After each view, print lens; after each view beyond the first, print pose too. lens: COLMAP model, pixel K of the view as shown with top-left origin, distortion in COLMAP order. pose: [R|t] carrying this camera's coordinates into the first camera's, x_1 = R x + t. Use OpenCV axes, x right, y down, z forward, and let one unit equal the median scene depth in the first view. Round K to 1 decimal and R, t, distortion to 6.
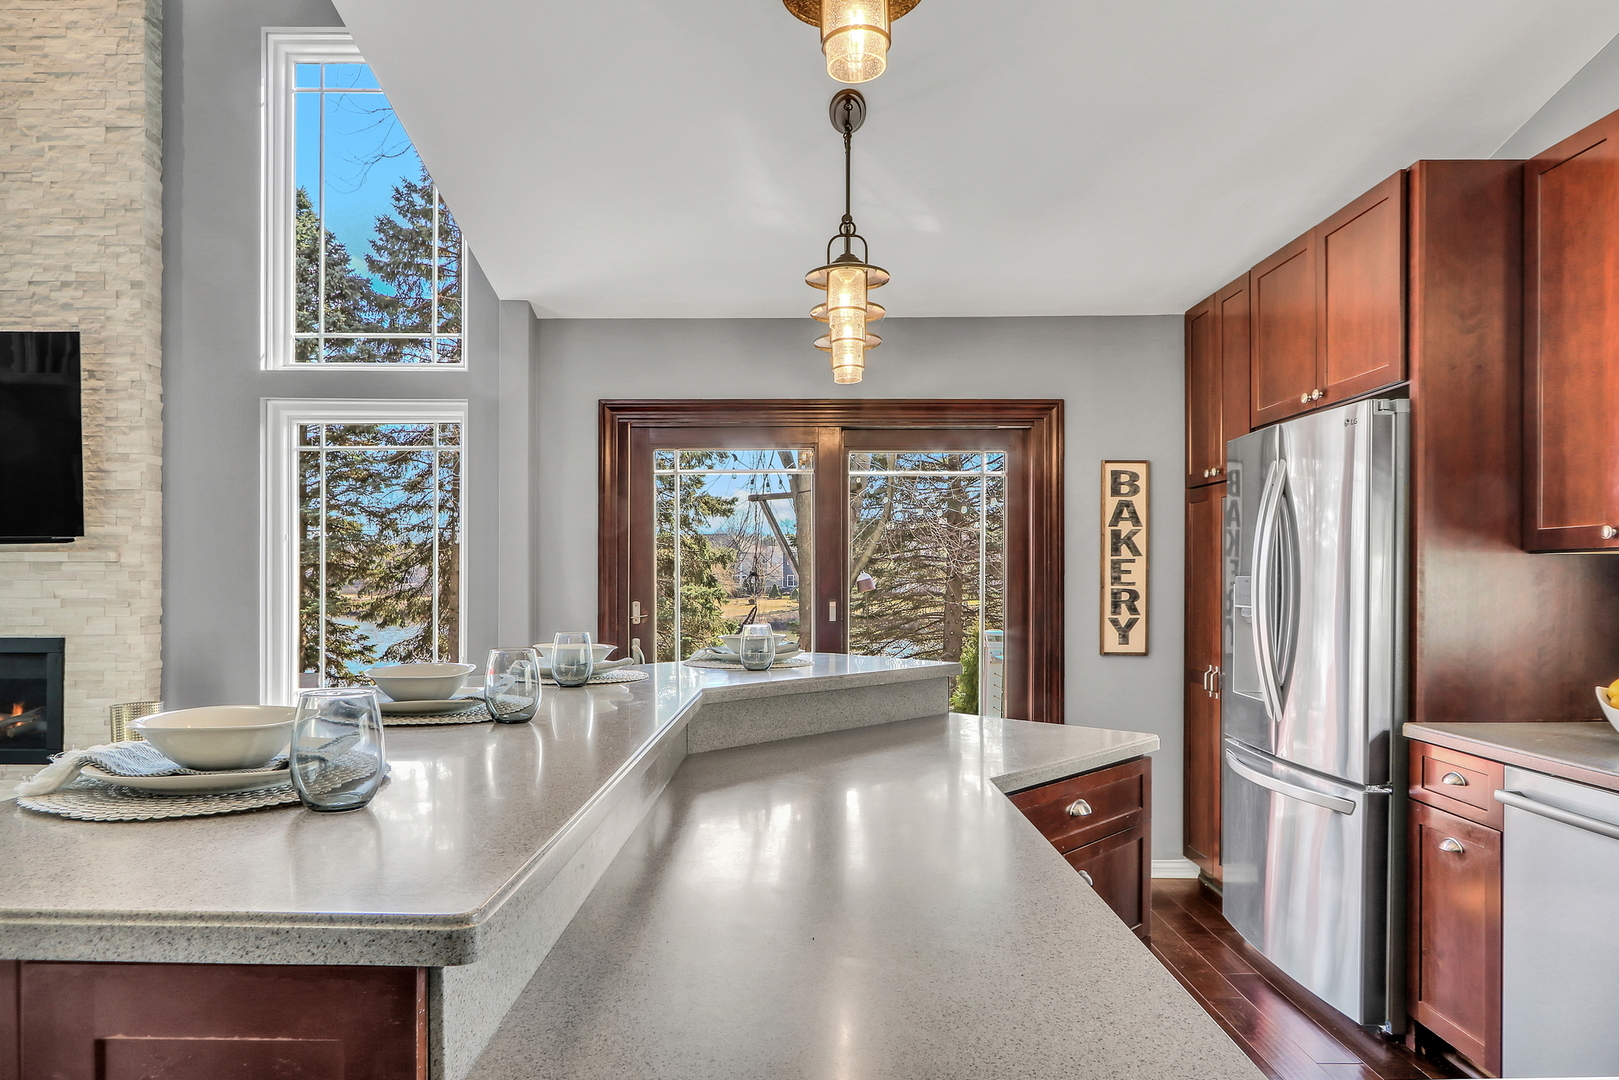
lens RADIAL K [[1041.2, 0, 761.7], [0, 1041.2, 577.3], [0, 0, 1]] dist [0.002303, 0.000023]
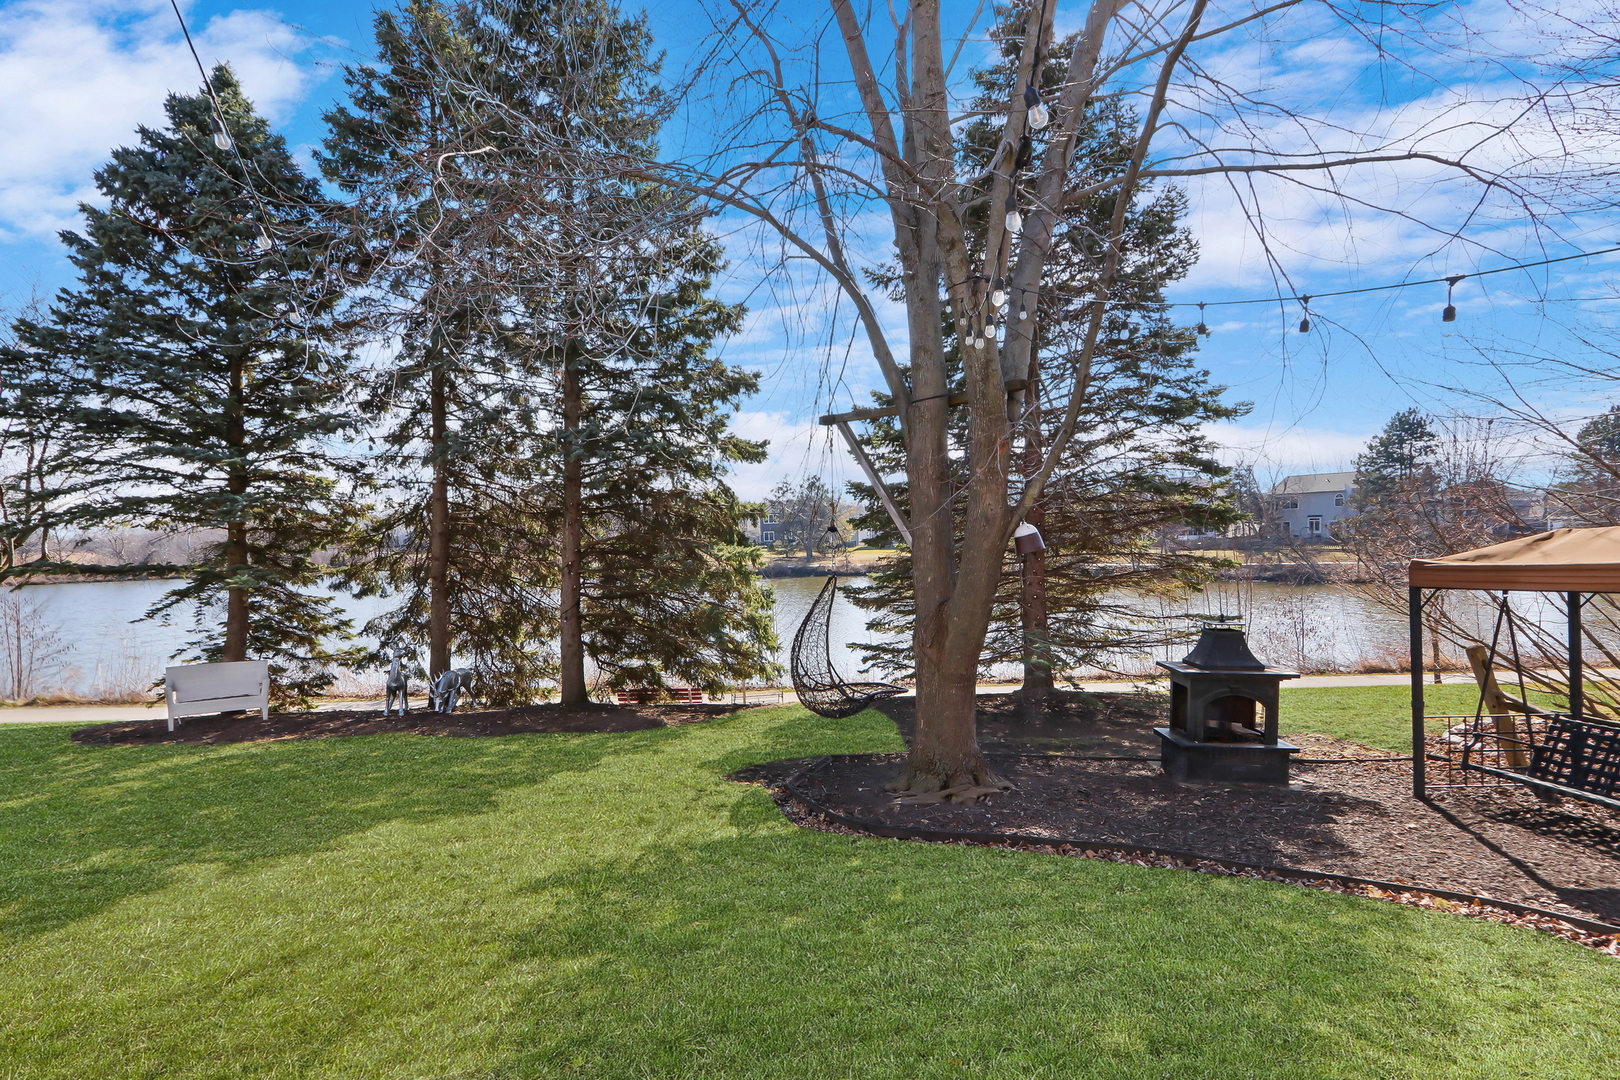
lens RADIAL K [[777.0, 0, 796.4], [0, 777.0, 554.0], [0, 0, 1]] dist [0.000406, 0.000958]
pose [[0.997771, -0.019568, 0.063793, -0.224604], [0.017928, 0.999497, 0.026175, 0.001355], [-0.064274, -0.024973, 0.997620, 1.828018]]
